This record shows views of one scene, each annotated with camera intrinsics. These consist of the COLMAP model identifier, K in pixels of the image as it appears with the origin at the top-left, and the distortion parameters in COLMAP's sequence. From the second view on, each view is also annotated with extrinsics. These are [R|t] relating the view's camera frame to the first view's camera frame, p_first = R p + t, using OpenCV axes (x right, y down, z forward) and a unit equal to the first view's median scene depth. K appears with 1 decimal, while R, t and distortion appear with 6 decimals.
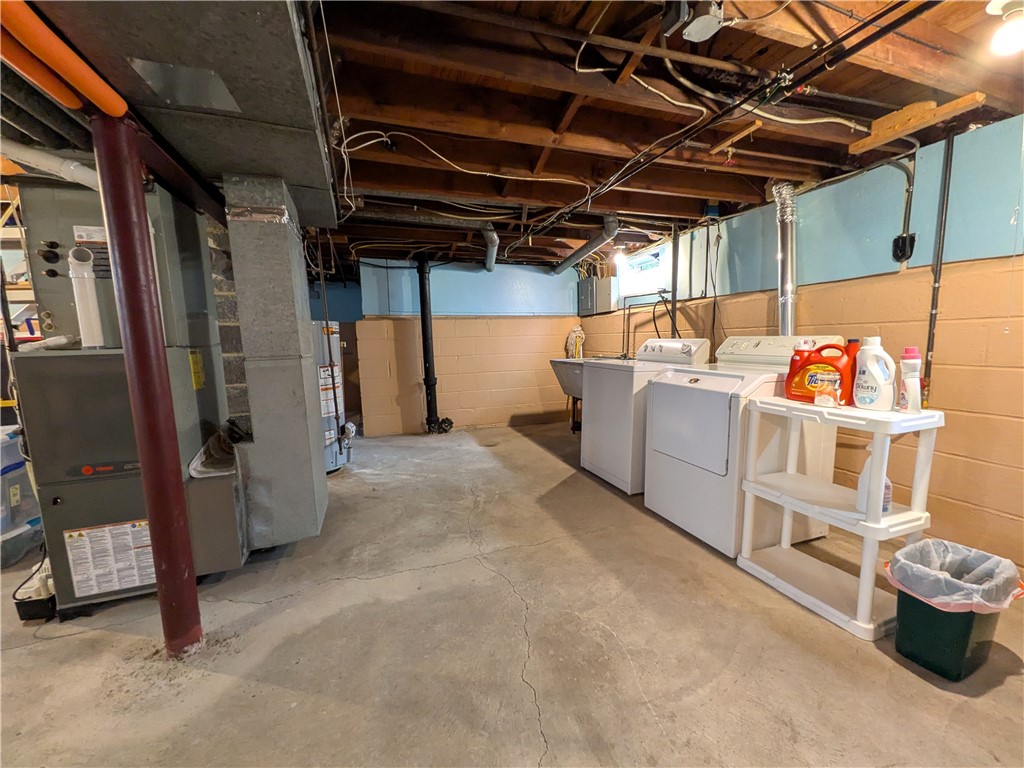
lens RADIAL K [[406.6, 0, 512.2], [0, 406.6, 388.3], [0, 0, 1]] dist [-0.000222, -0.000635]
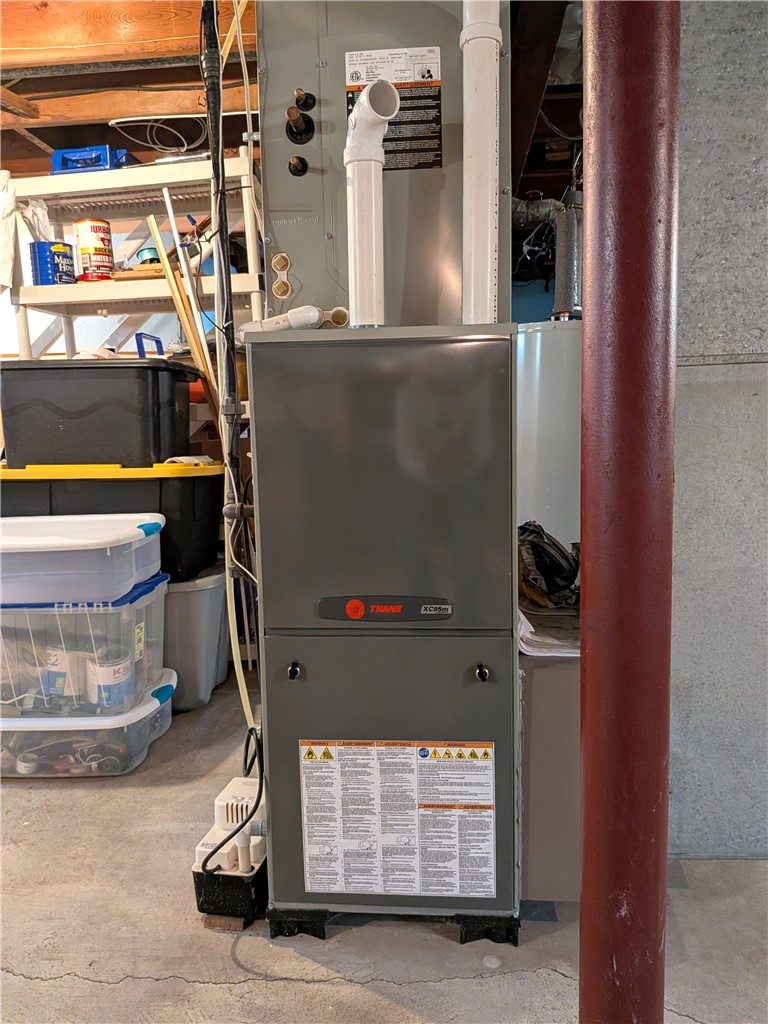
lens RADIAL K [[811.4, 0, 383.4], [0, 811.4, 512.0], [0, 0, 1]] dist [0.012988, -0.006085]
pose [[0.899489, 0.052500, -0.433779, -0.630505], [-0.053335, 0.998524, 0.010255, 0.085606], [0.433677, 0.013912, 0.900961, 0.227585]]
